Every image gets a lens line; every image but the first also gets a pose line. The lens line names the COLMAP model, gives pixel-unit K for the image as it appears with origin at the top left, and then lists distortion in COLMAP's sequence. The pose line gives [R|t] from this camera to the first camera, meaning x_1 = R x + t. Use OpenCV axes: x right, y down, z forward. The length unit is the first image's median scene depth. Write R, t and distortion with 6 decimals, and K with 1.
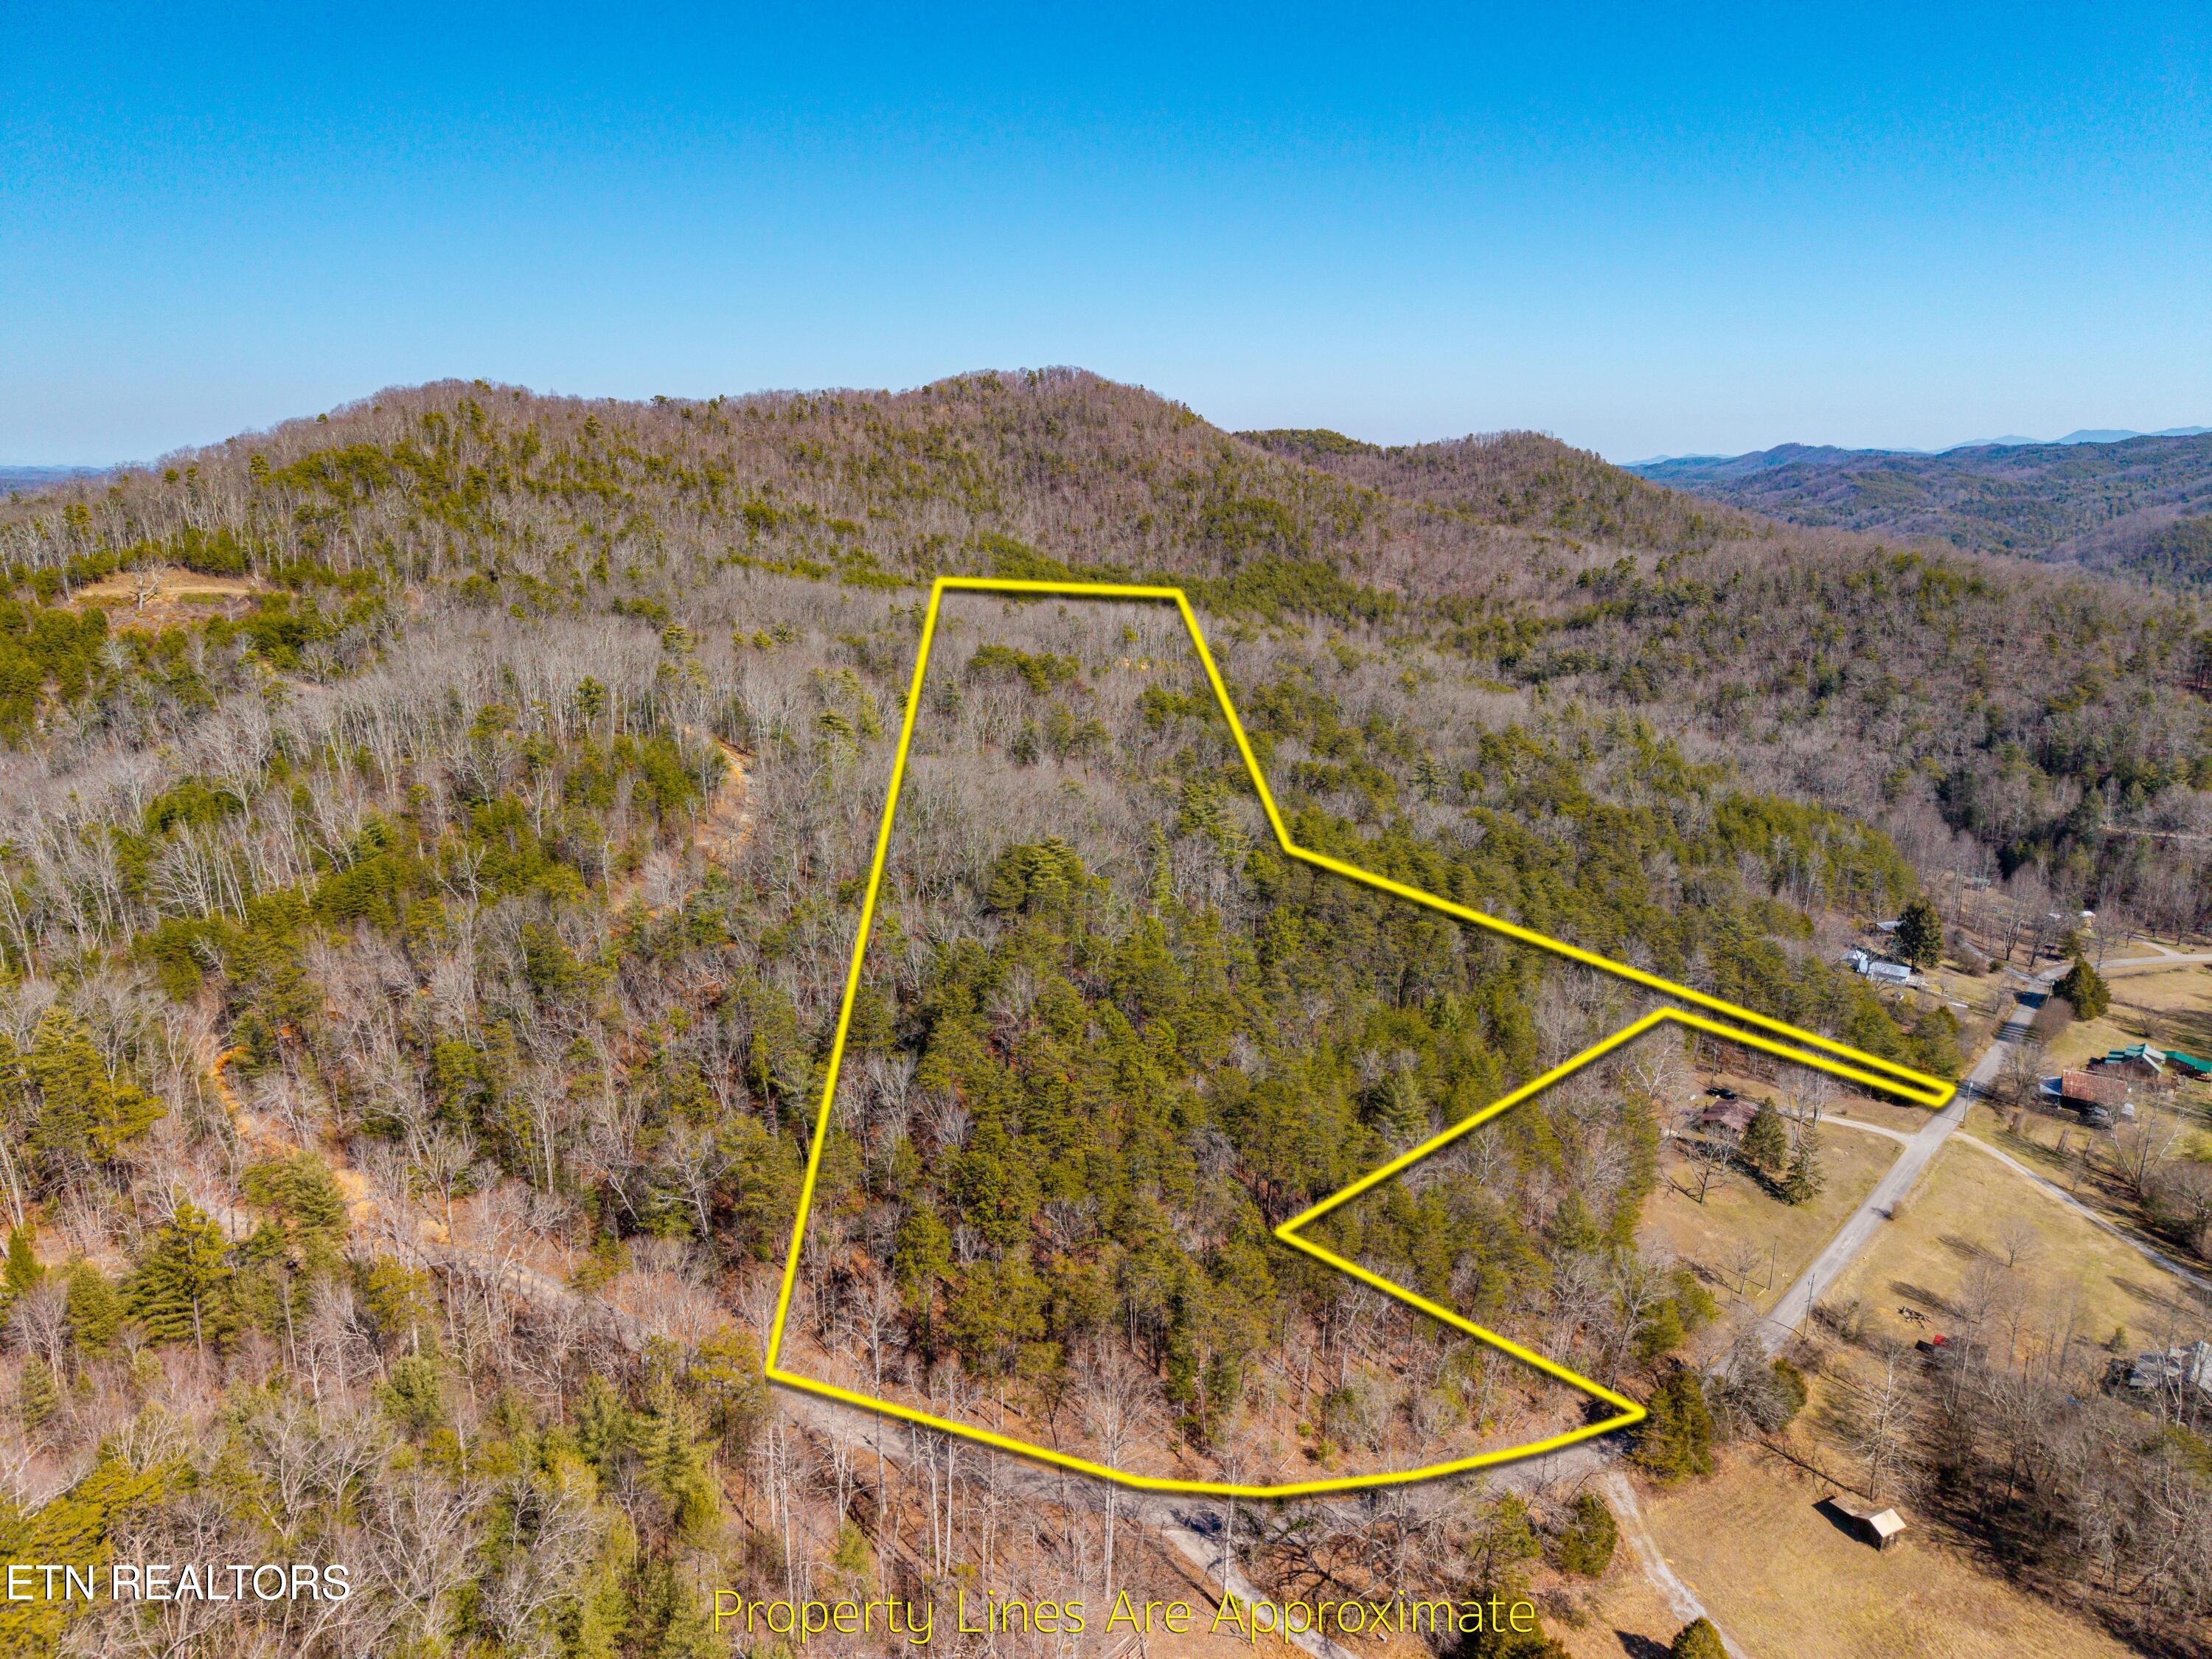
lens RADIAL K [[1543.5, 0, 1106.0], [0, 1543.5, 829.5], [0, 0, 1]] dist [0.048147, -0.078469]
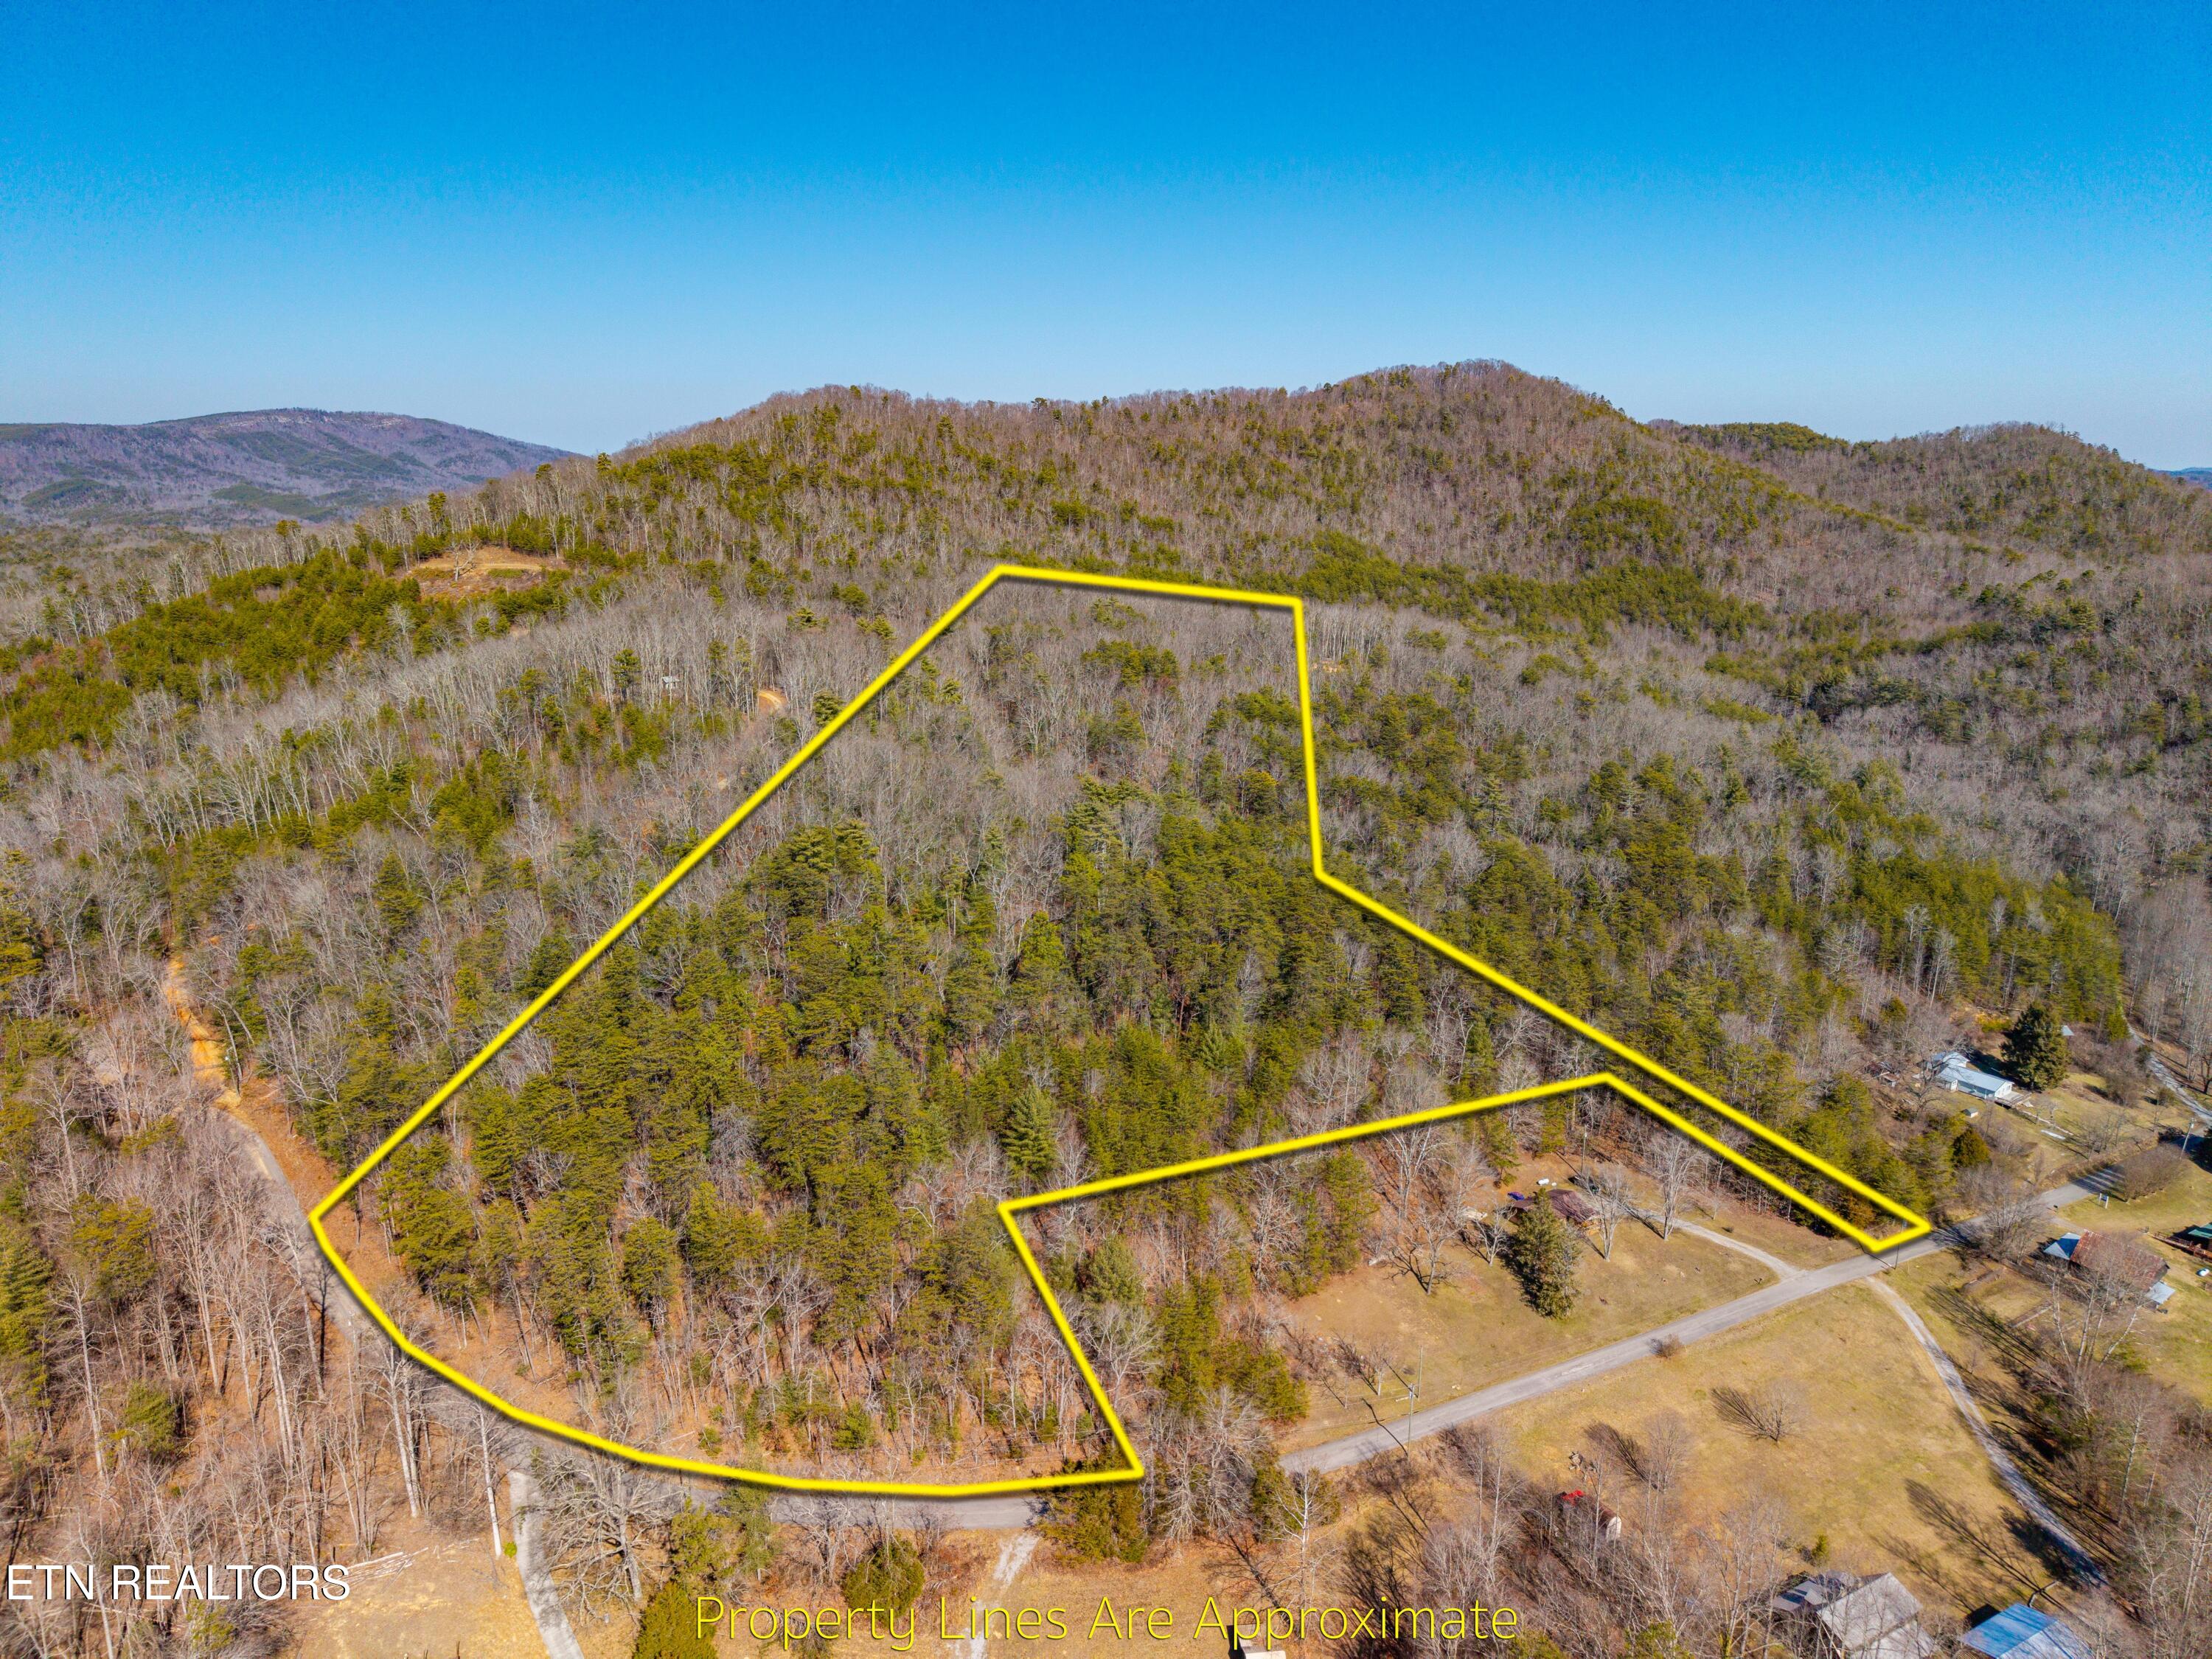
lens RADIAL K [[1543.5, 0, 1106.0], [0, 1543.5, 829.5], [0, 0, 1]] dist [0.048147, -0.078469]
pose [[0.928769, 0.085705, -0.360615, 0.159314], [-0.085678, 0.996193, 0.016094, -0.006370], [0.360621, 0.015950, 0.932576, 0.032473]]
